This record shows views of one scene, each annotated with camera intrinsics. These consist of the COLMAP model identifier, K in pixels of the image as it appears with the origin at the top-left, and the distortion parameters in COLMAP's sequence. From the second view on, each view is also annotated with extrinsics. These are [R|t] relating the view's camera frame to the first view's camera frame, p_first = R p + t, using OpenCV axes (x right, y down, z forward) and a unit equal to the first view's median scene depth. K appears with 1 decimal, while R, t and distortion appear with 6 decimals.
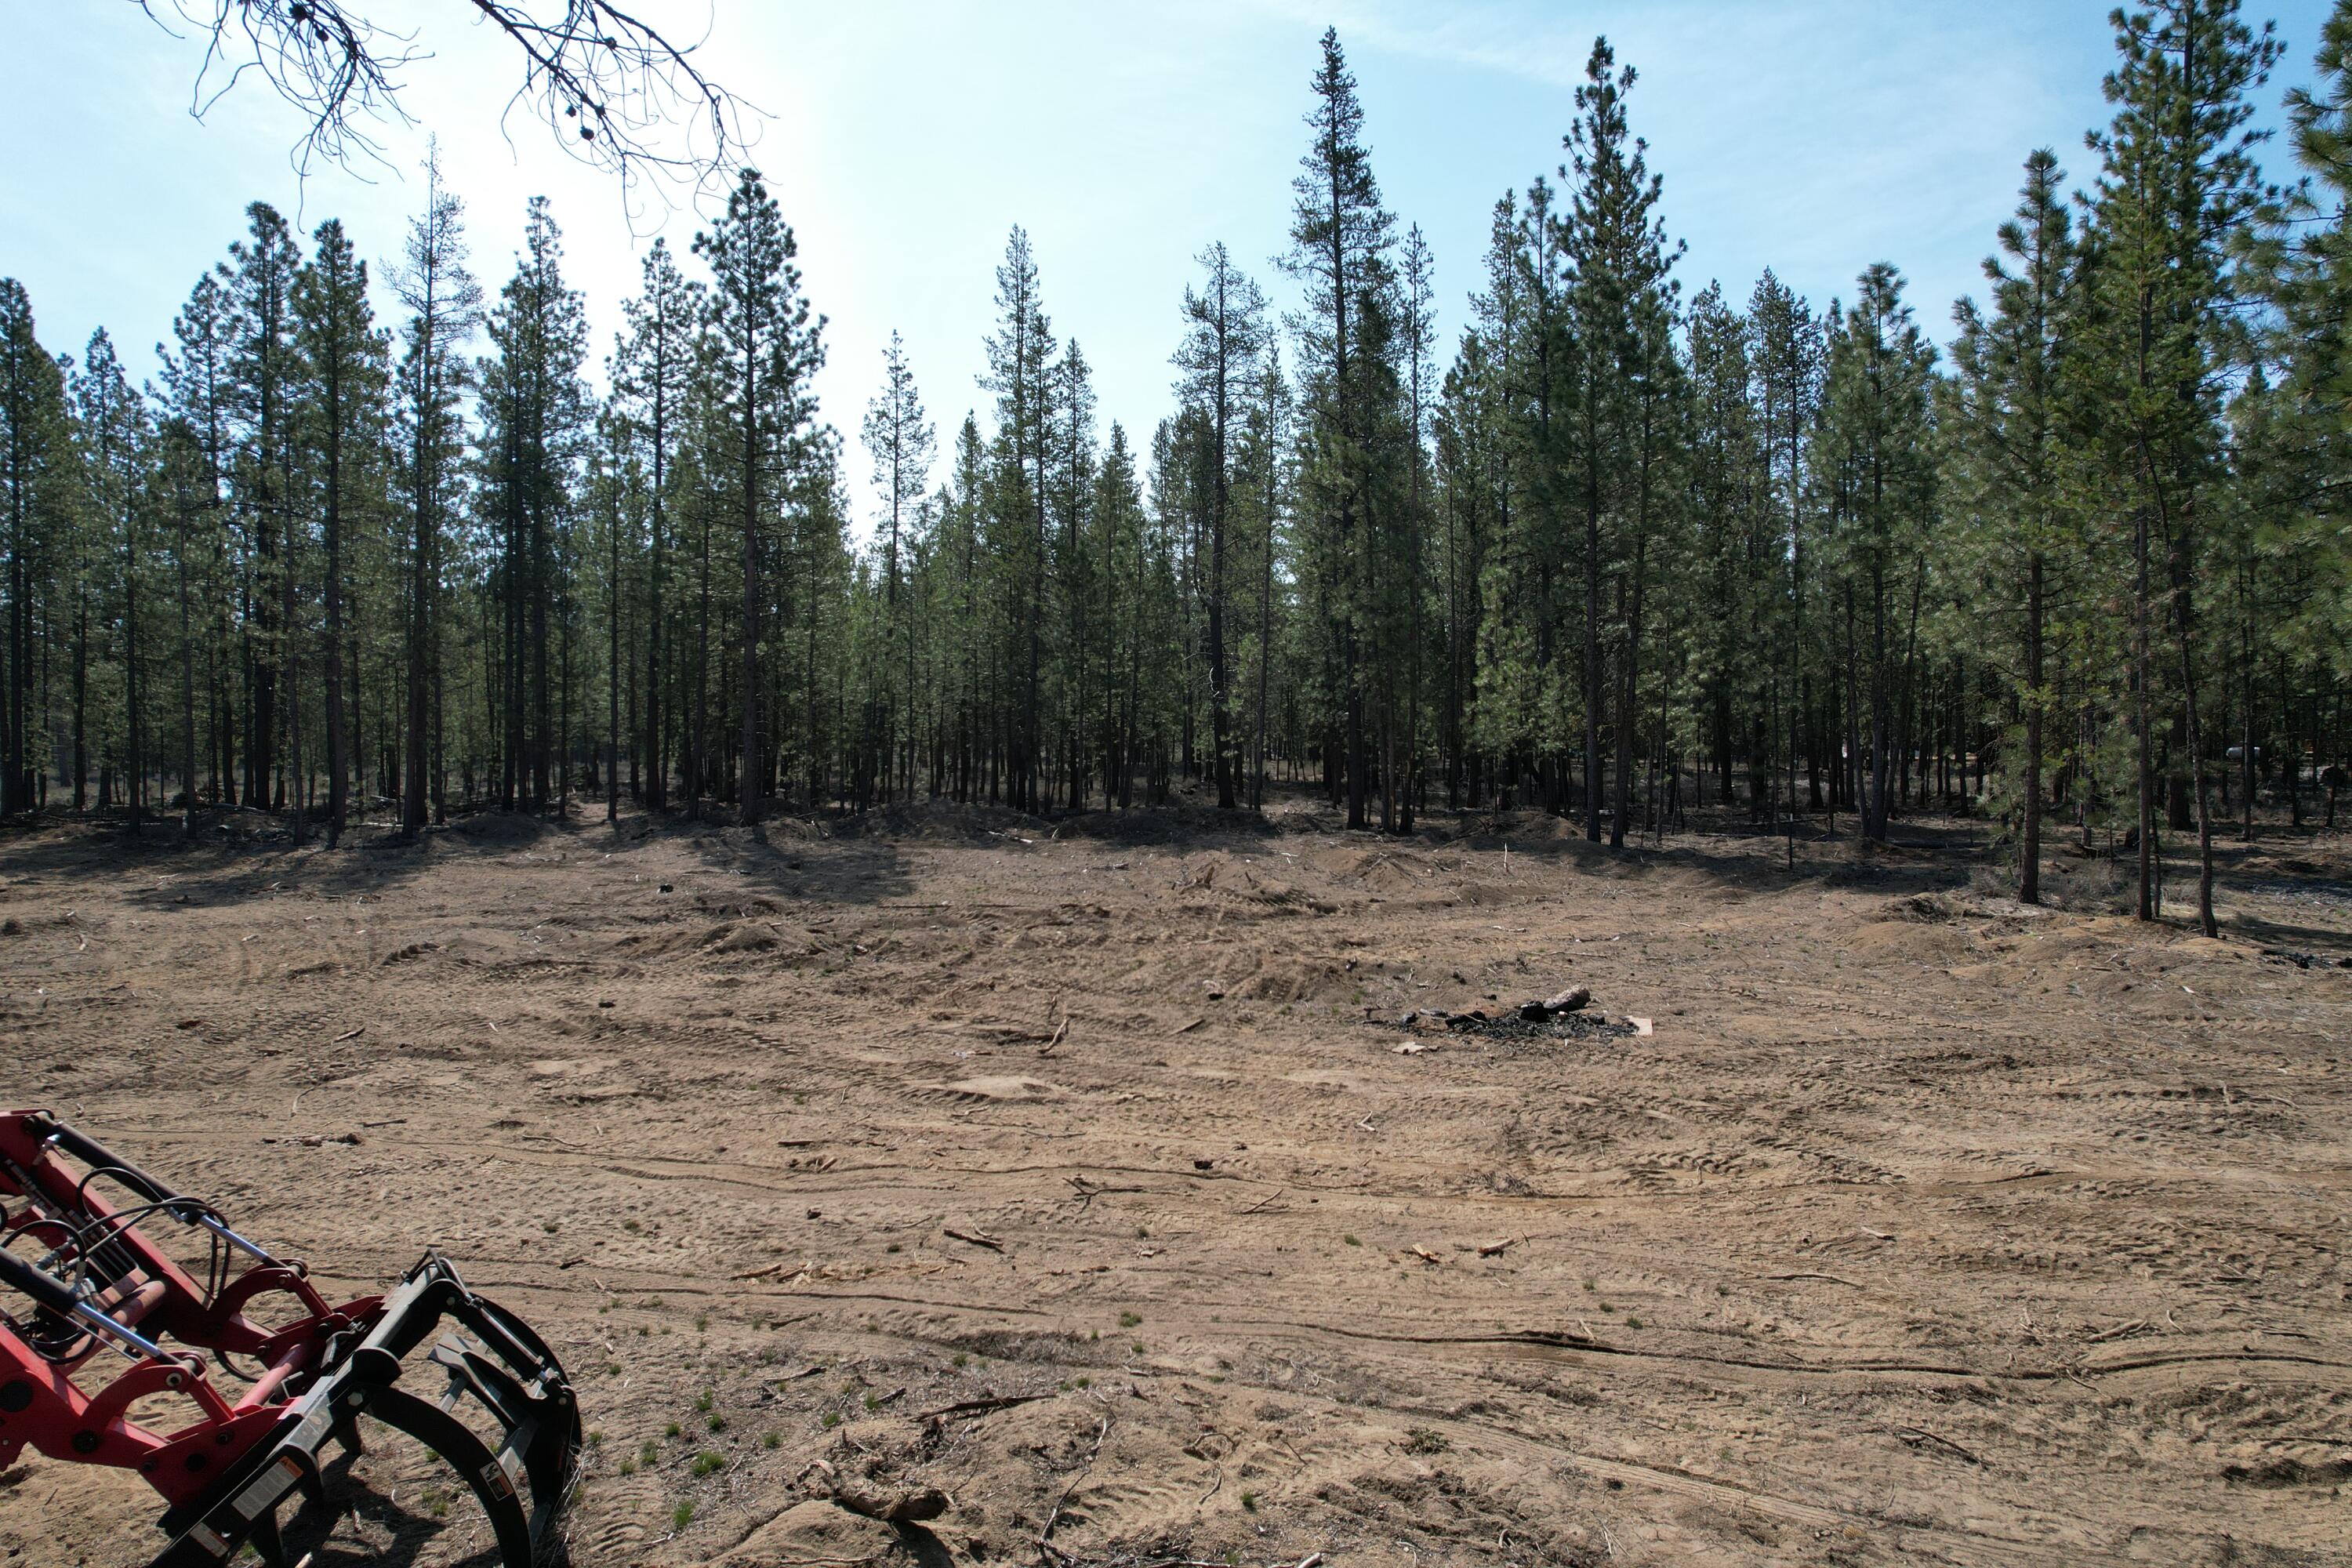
lens RADIAL K [[1512.5, 0, 1177.2], [0, 1512.5, 775.6], [0, 0, 1]] dist [-0.080711, 0.077548]
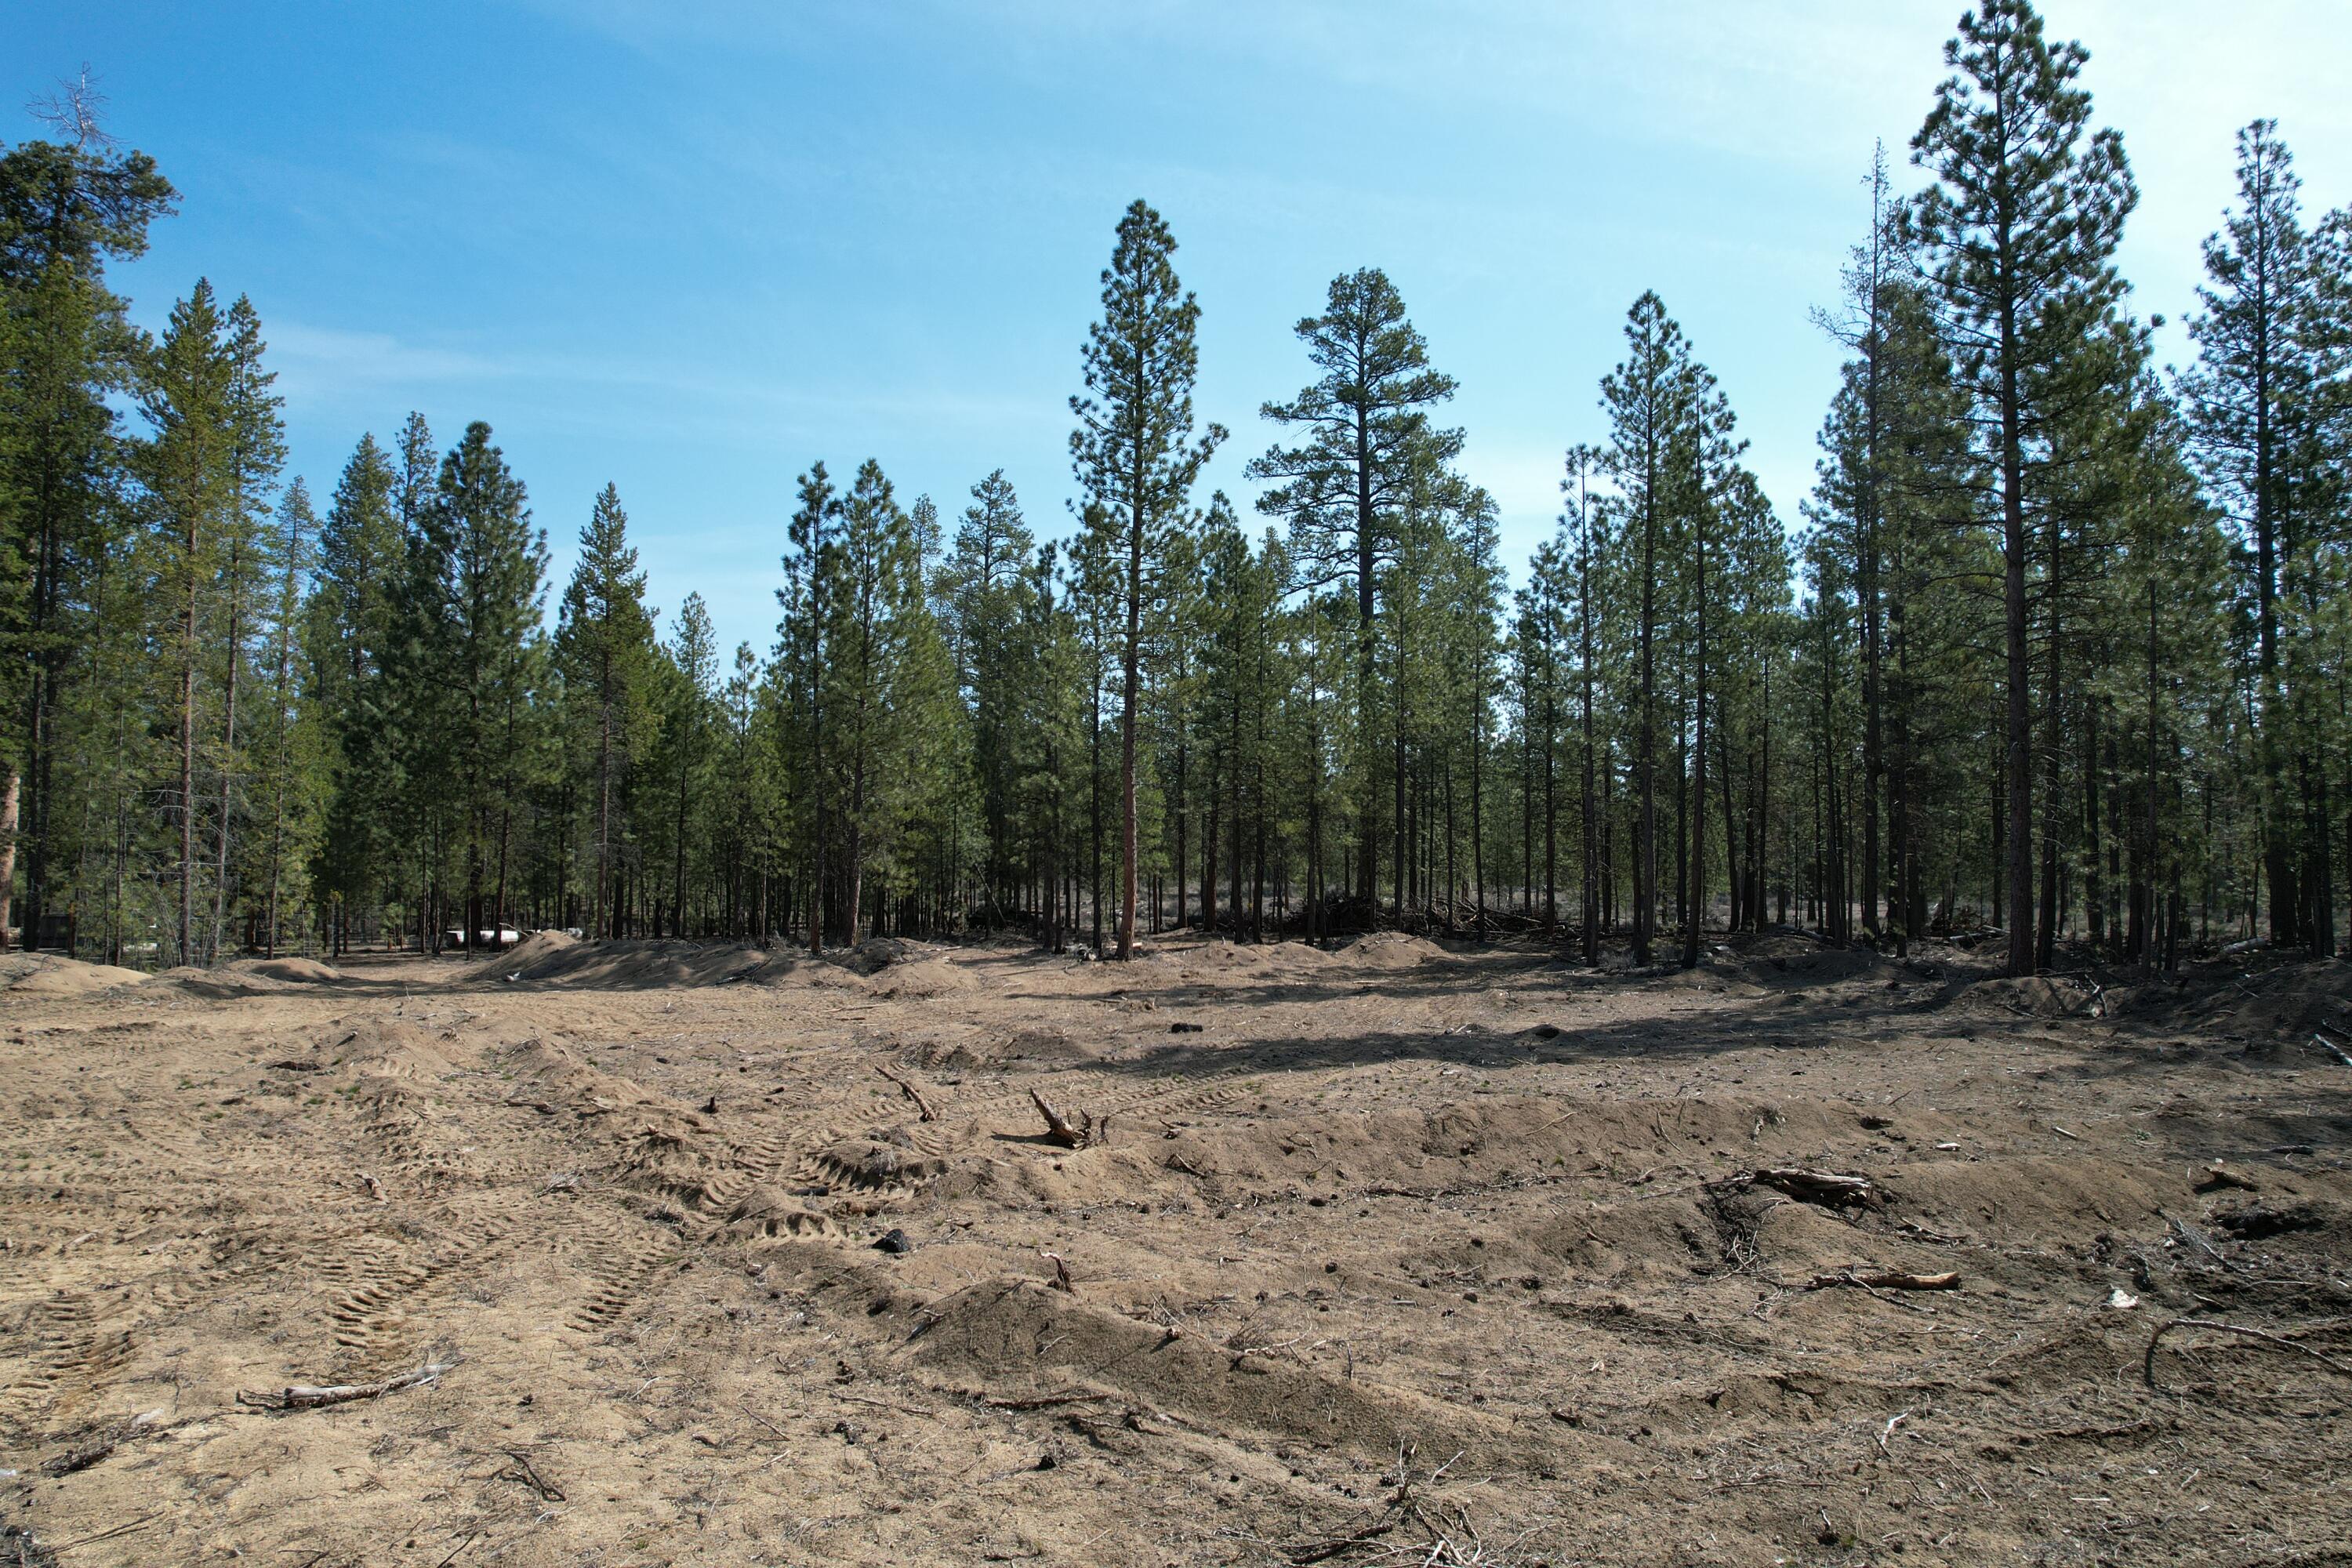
lens RADIAL K [[1512.5, 0, 1177.2], [0, 1512.5, 775.6], [0, 0, 1]] dist [-0.080711, 0.077548]
pose [[0.187349, -0.059388, -0.980497, 0.253450], [-0.029728, 0.997371, -0.066090, -0.002495], [0.981844, 0.041530, 0.185091, 0.508805]]
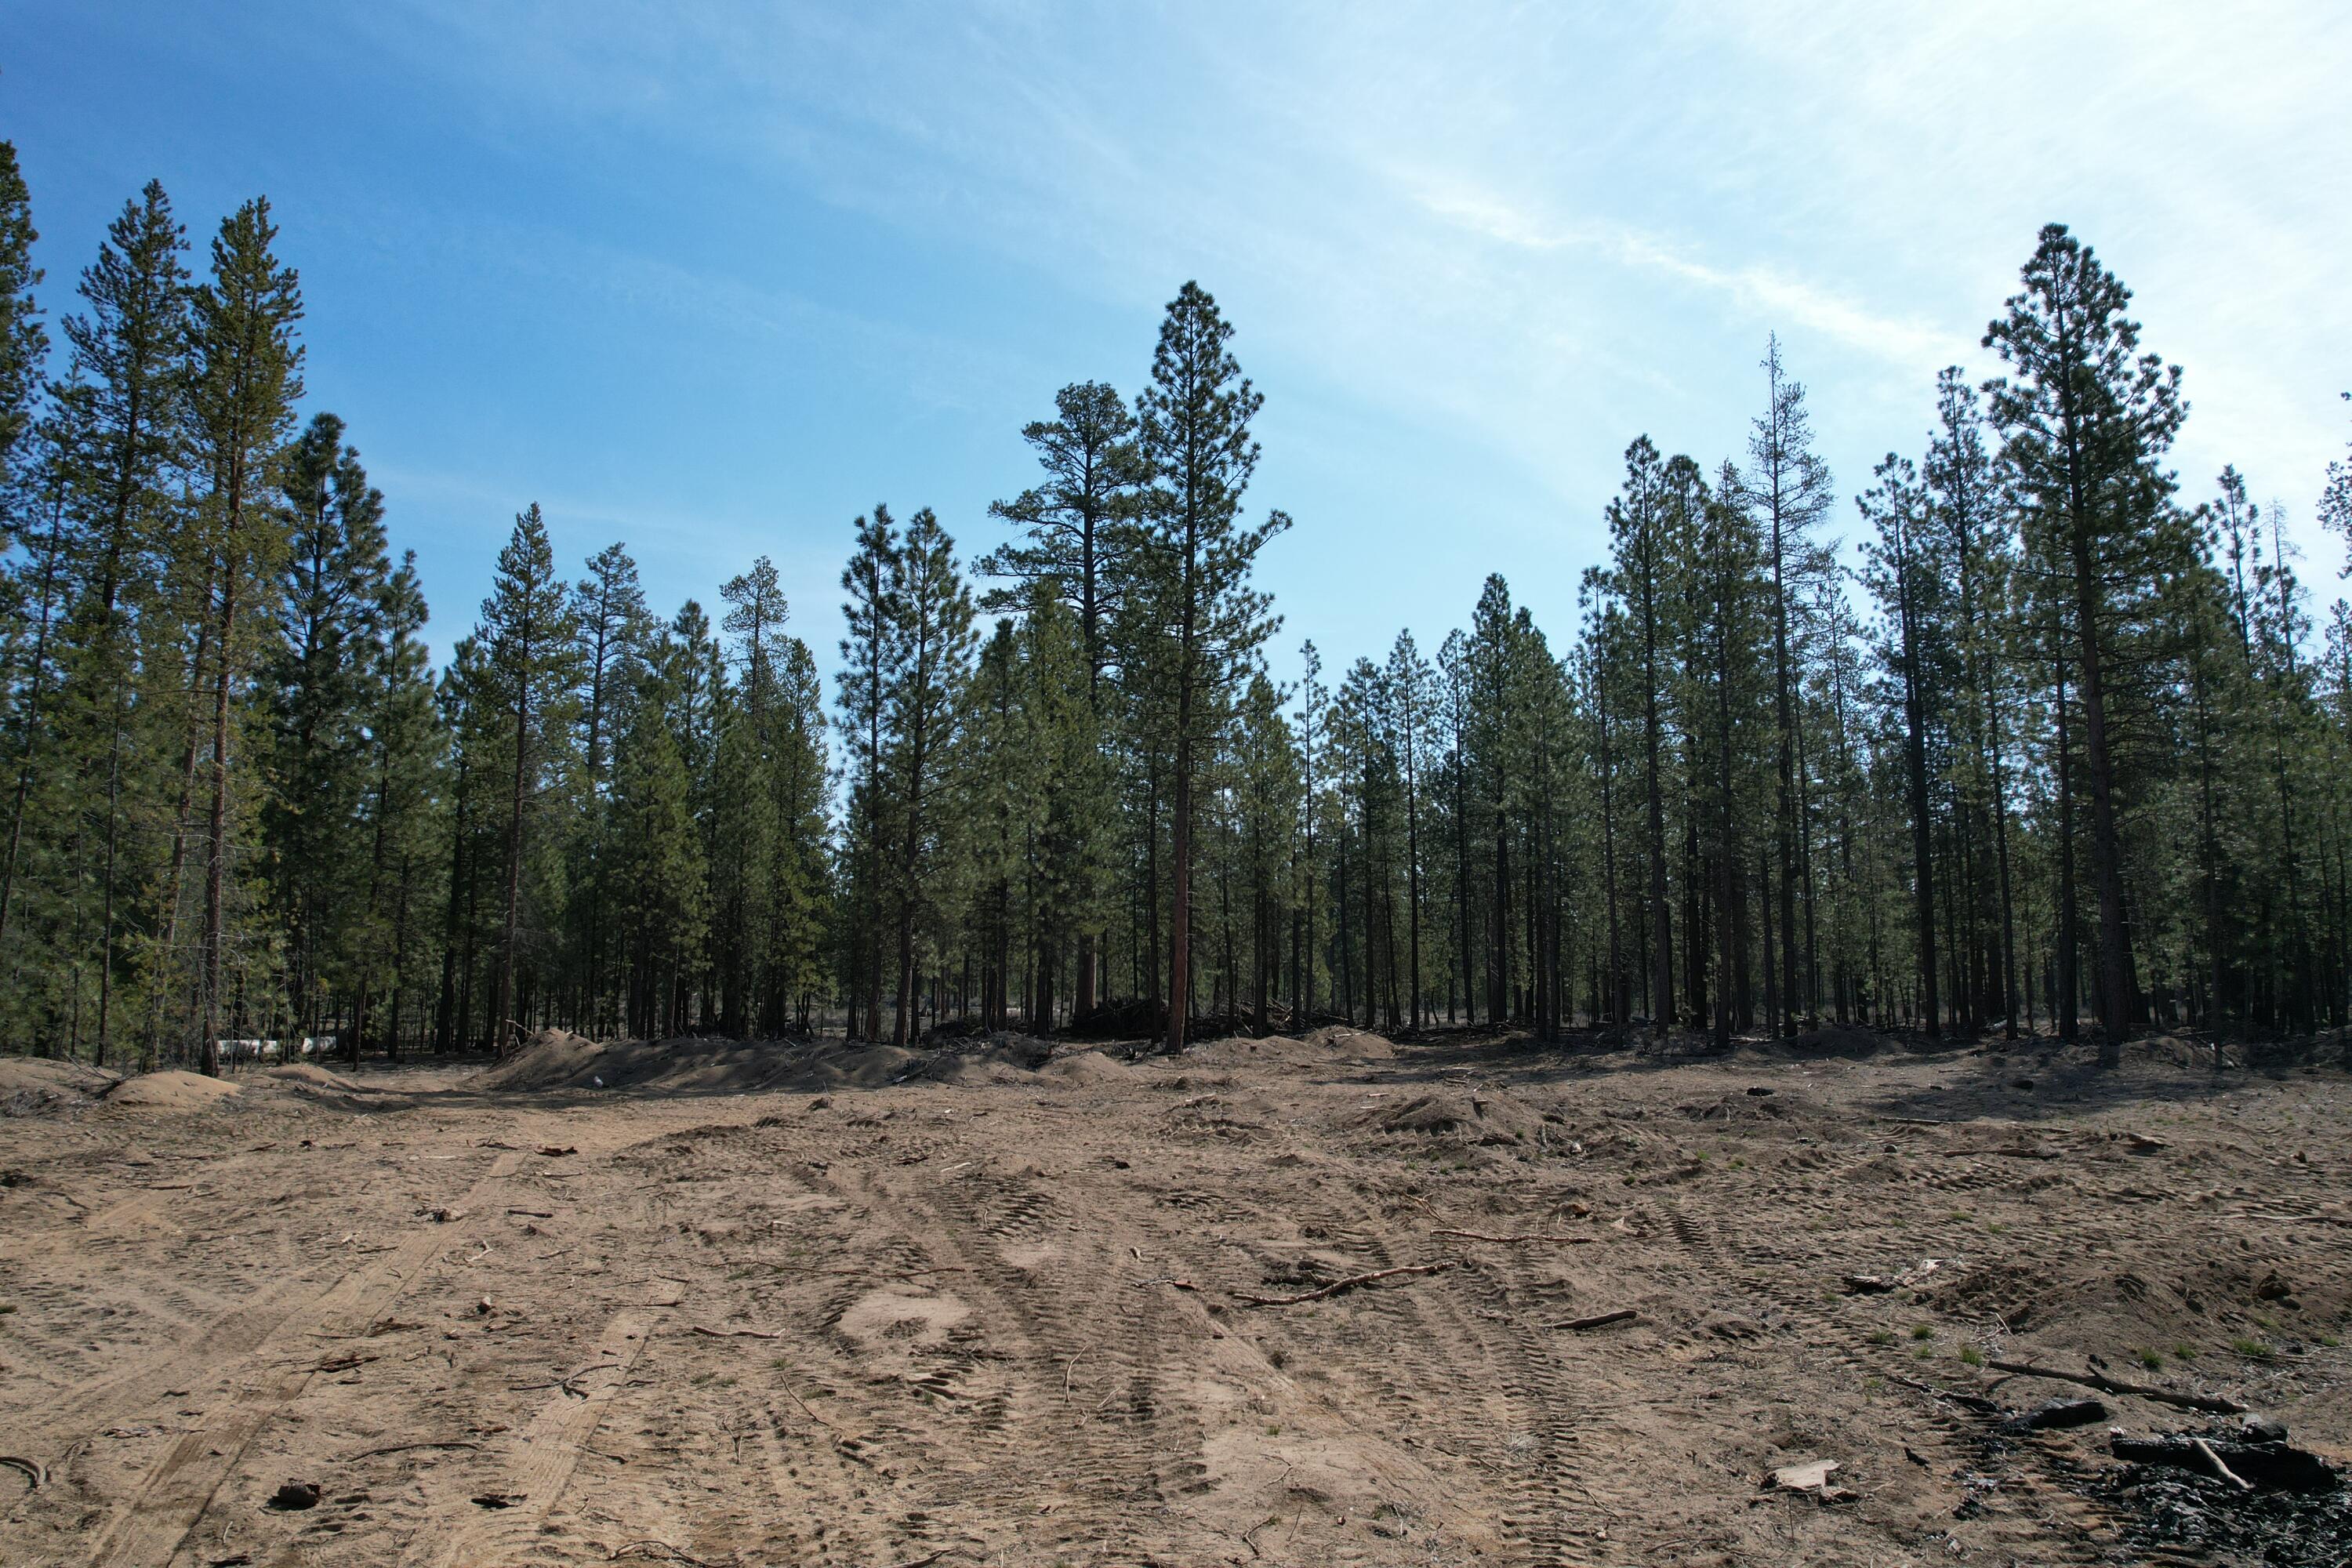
lens RADIAL K [[1512.5, 0, 1177.2], [0, 1512.5, 775.6], [0, 0, 1]] dist [-0.080711, 0.077548]
pose [[0.521471, -0.117898, -0.845085, 0.105605], [-0.024742, 0.987902, -0.153091, 0.023450], [0.852910, 0.100741, 0.512245, 0.198517]]
